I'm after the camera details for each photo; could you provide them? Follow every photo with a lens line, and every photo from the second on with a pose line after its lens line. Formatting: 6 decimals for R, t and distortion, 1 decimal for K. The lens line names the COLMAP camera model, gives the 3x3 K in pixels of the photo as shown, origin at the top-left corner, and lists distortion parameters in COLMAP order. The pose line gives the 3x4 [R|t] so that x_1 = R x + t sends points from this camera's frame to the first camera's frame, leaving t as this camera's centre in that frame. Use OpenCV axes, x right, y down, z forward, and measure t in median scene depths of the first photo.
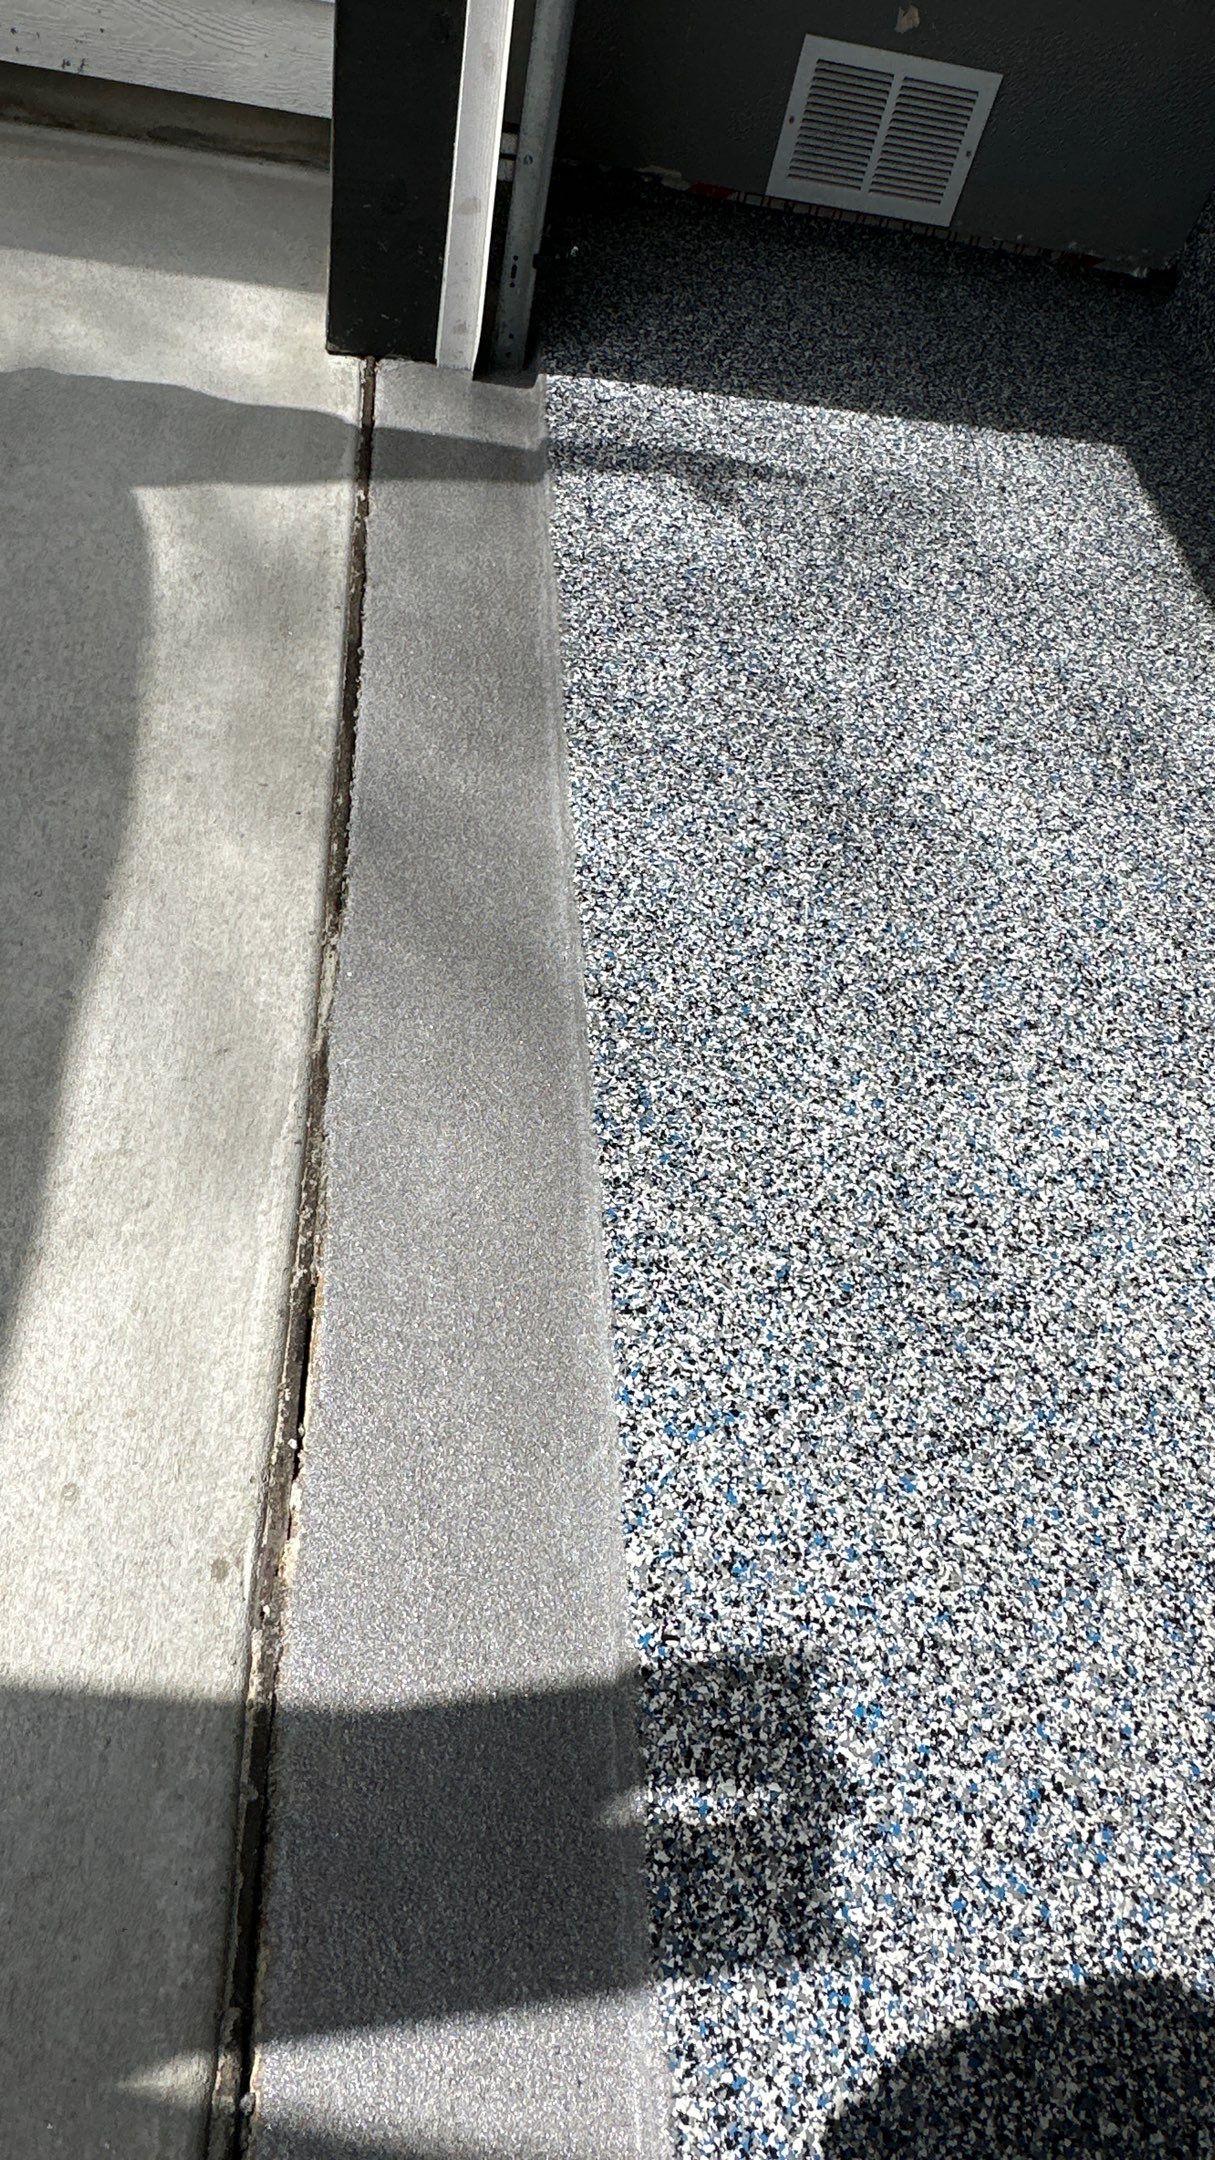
lens RADIAL K [[1459.7, 0, 601.9], [0, 1459.7, 1087.0], [0, 0, 1]] dist [-0.003077, -0.001072]
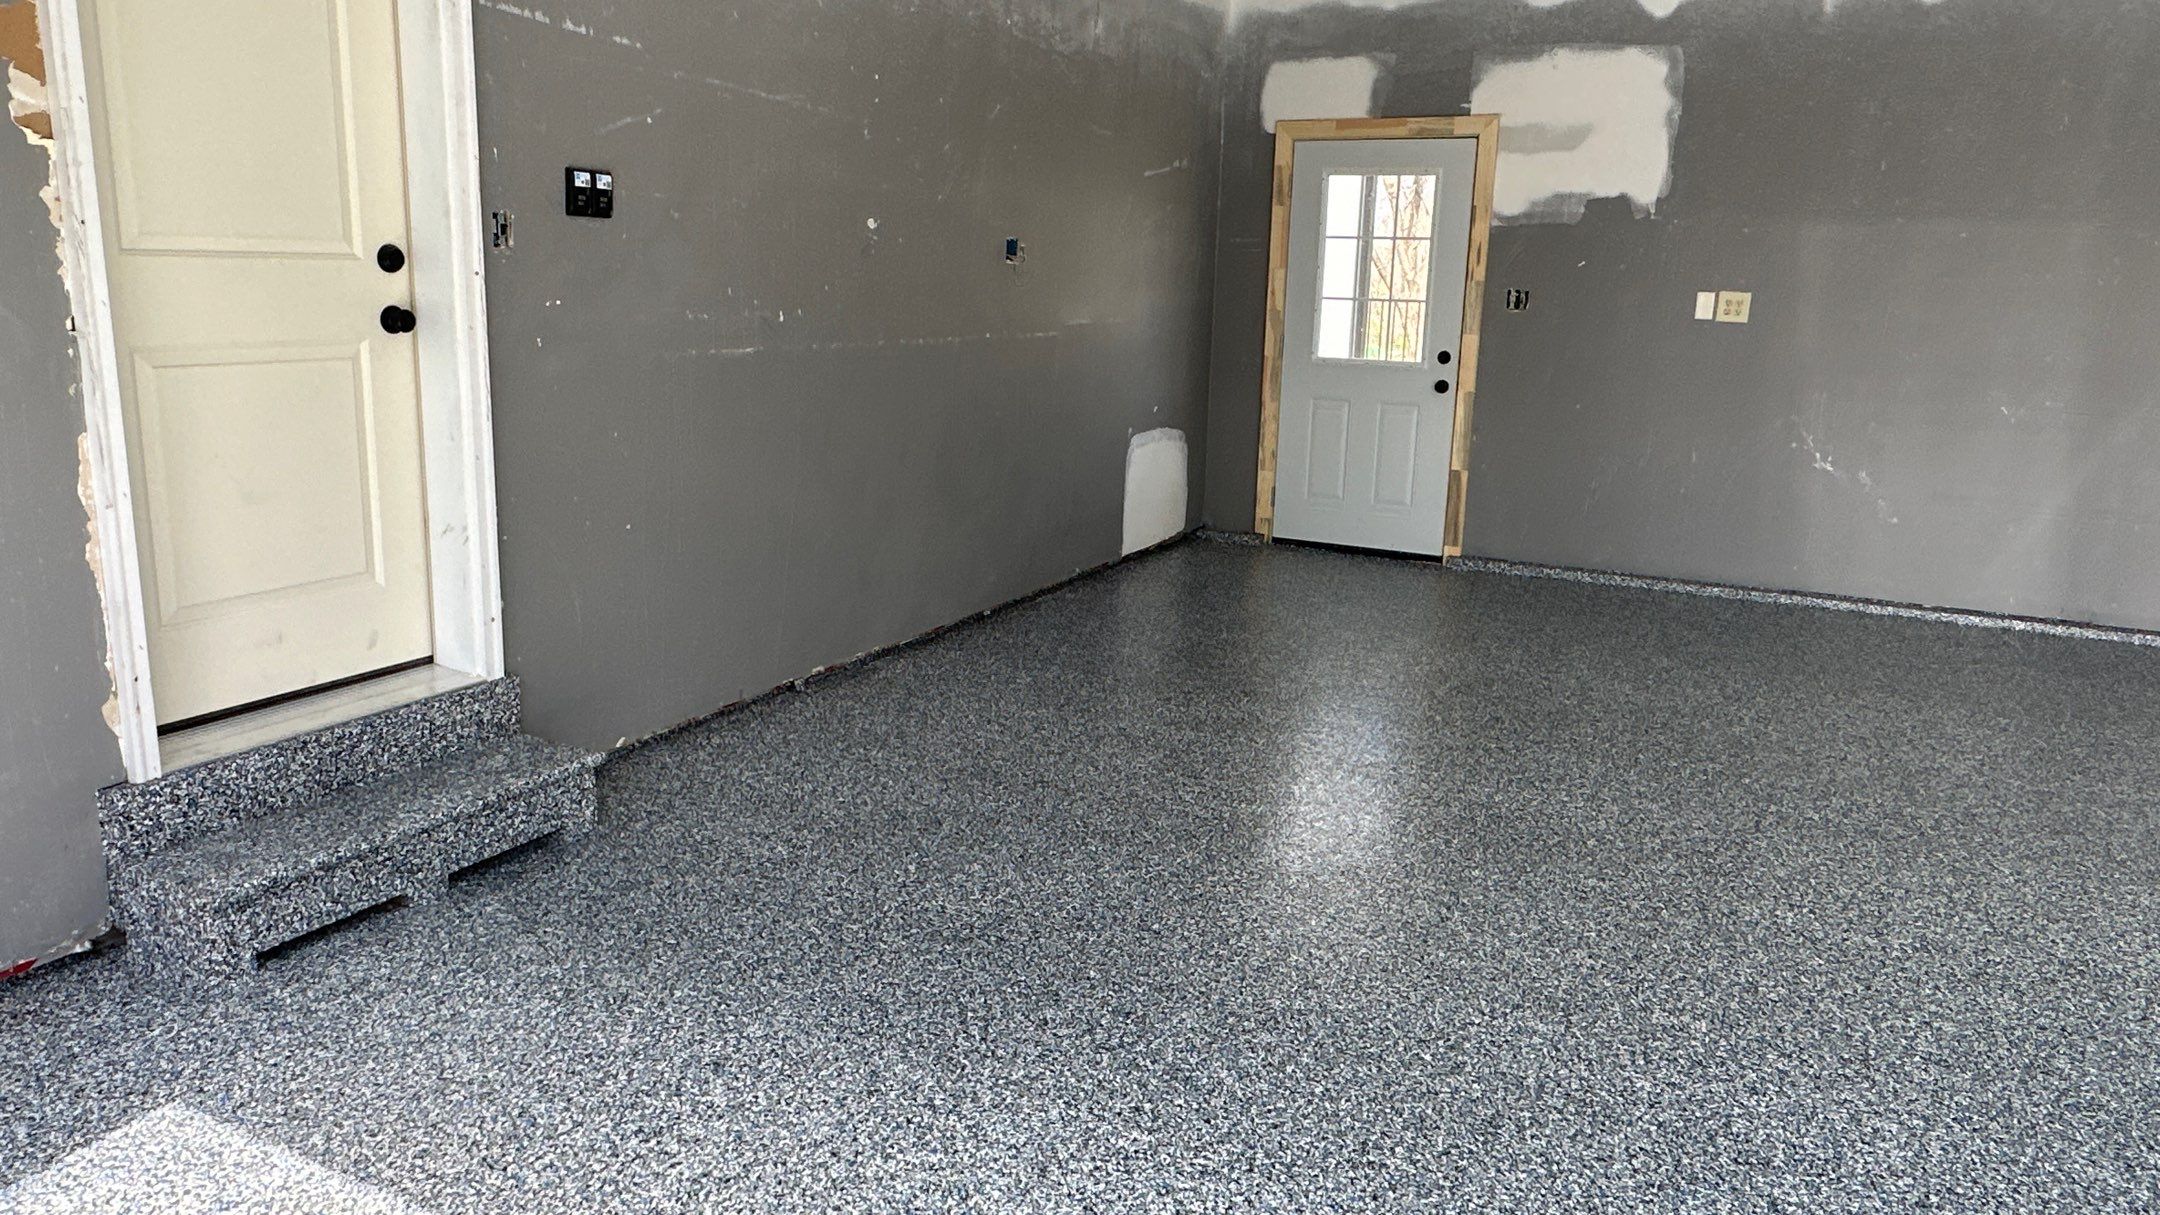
lens RADIAL K [[1459.7, 0, 1083.7], [0, 1459.7, 609.5], [0, 0, 1]] dist [-0.003077, -0.001072]
pose [[0.502136, -0.360845, 0.785907, -0.006761], [0.715316, 0.684019, -0.142970, -0.120376], [-0.485985, 0.633963, 0.601589, -0.252722]]
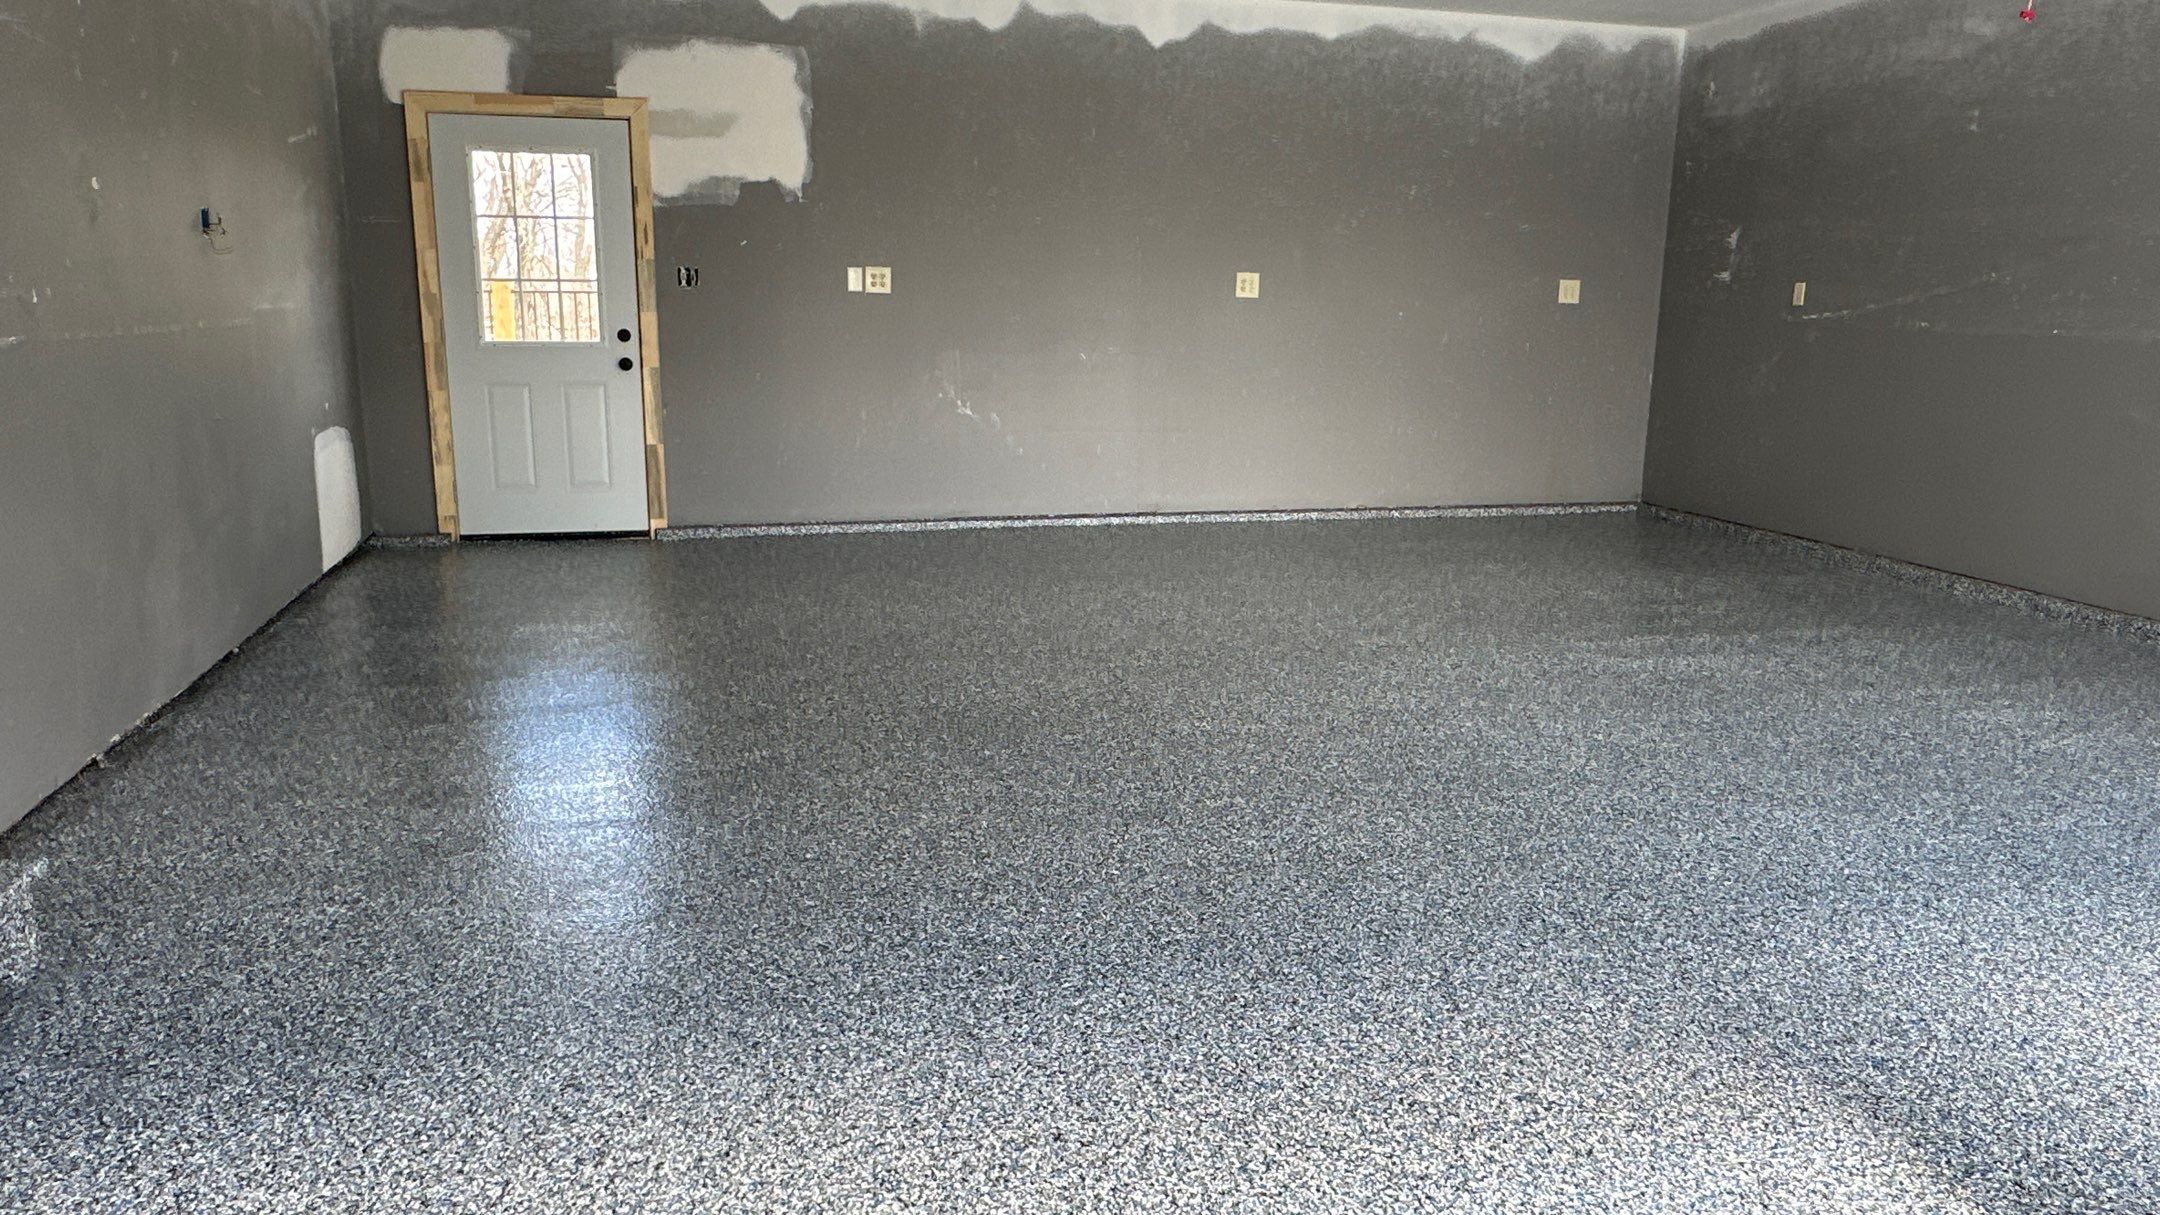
lens RADIAL K [[1459.7, 0, 1084.2], [0, 1459.7, 607.8], [0, 0, 1]] dist [-0.003077, -0.001072]
pose [[-0.189977, -0.390207, 0.900915, -0.410528], [0.734834, 0.552034, 0.394054, -0.850187], [-0.651098, 0.736883, 0.181864, 0.341611]]
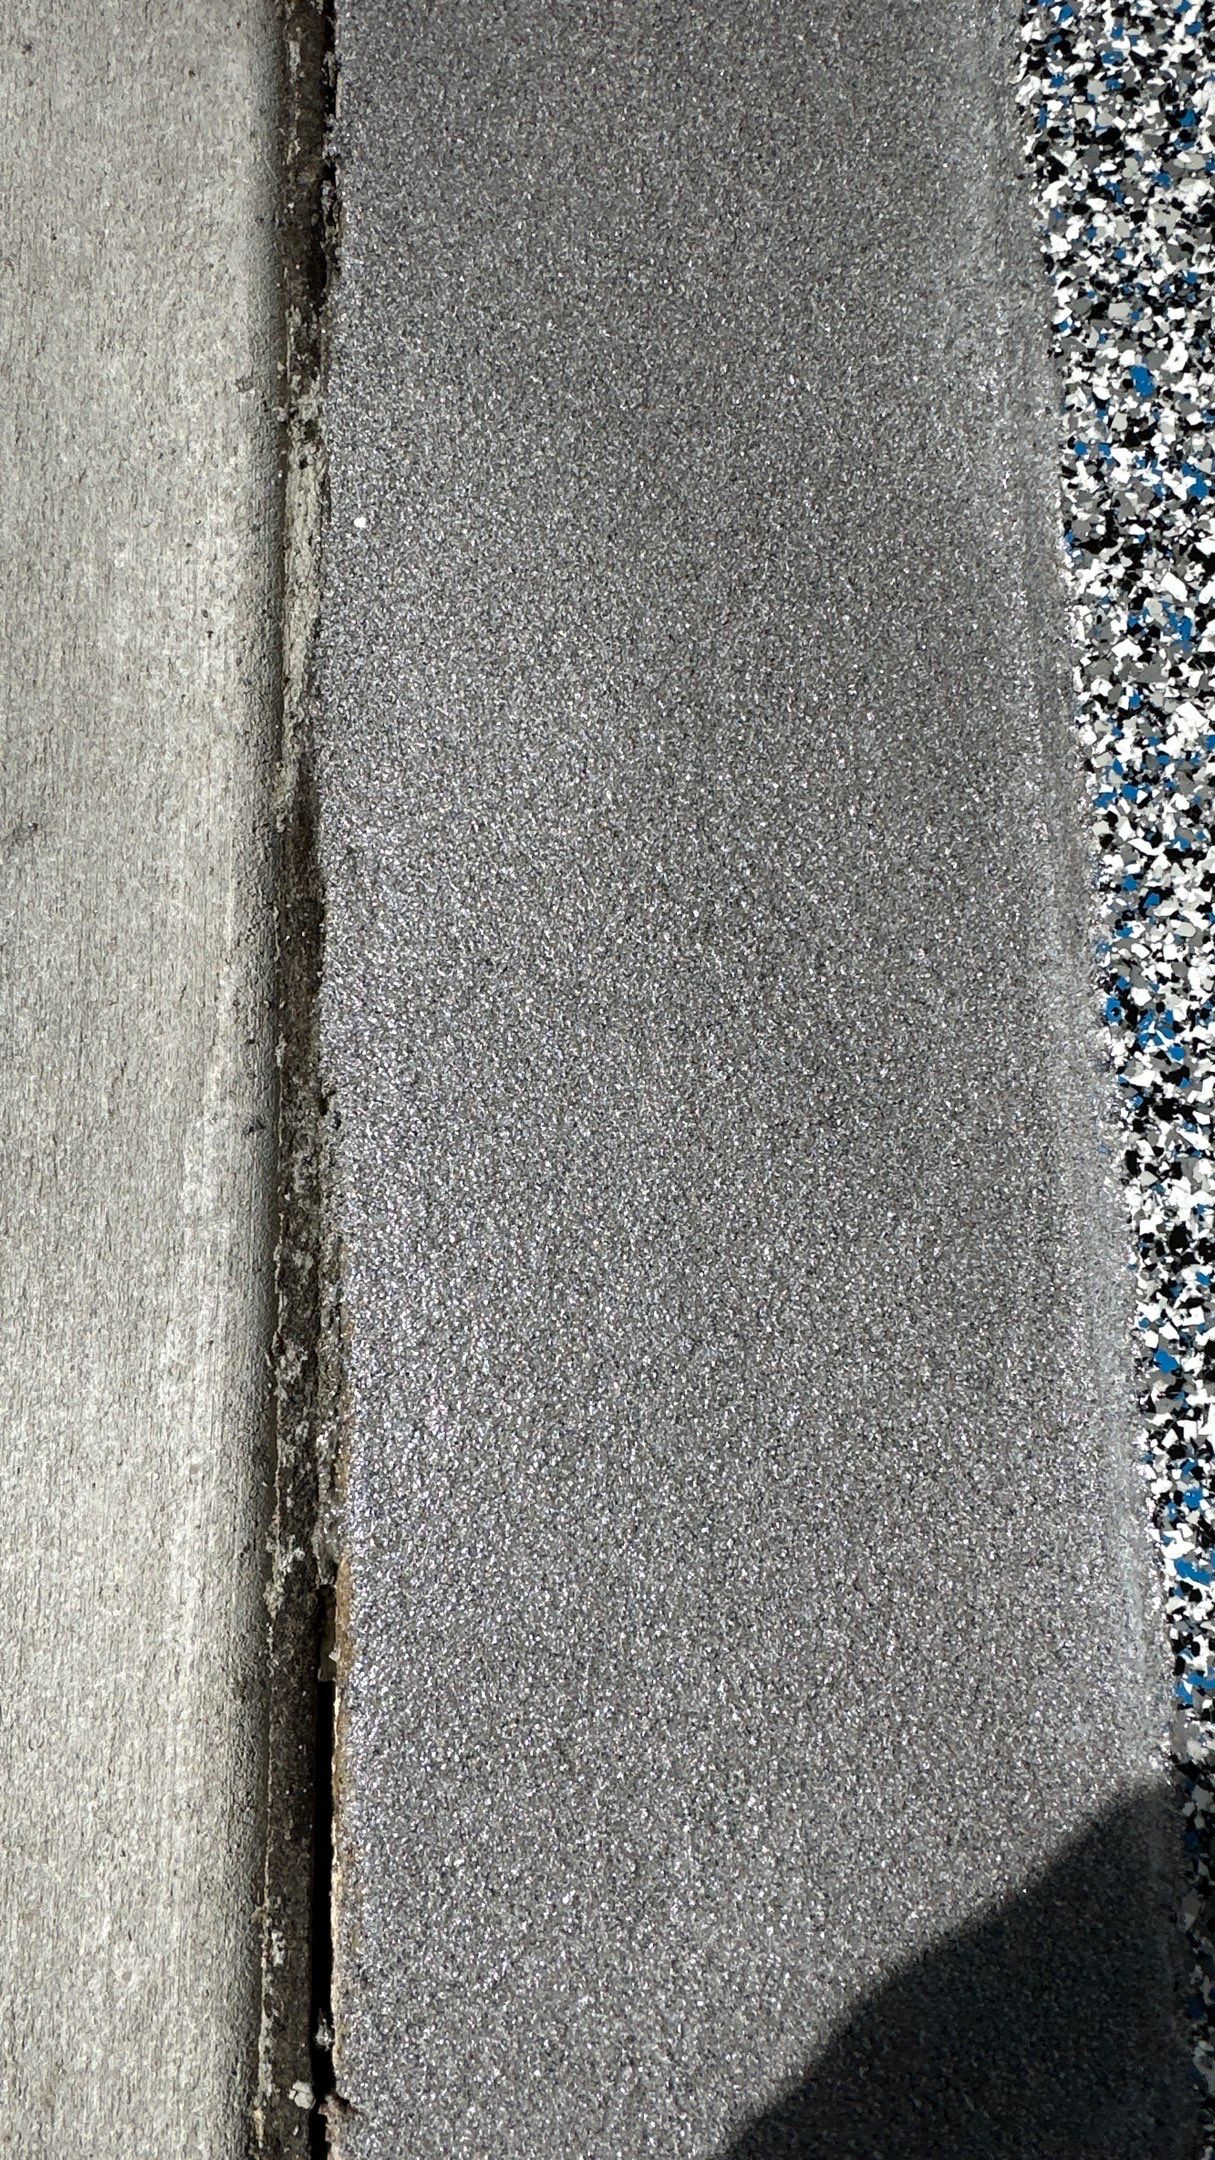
lens RADIAL K [[1459.7, 0, 613.6], [0, 1459.7, 1087.4], [0, 0, 1]] dist [-0.003077, -0.001072]
pose [[0.985700, 0.005872, -0.168410, -0.055266], [0.079487, 0.865023, 0.495396, -0.127485], [0.148588, -0.501698, 0.852186, 0.646736]]
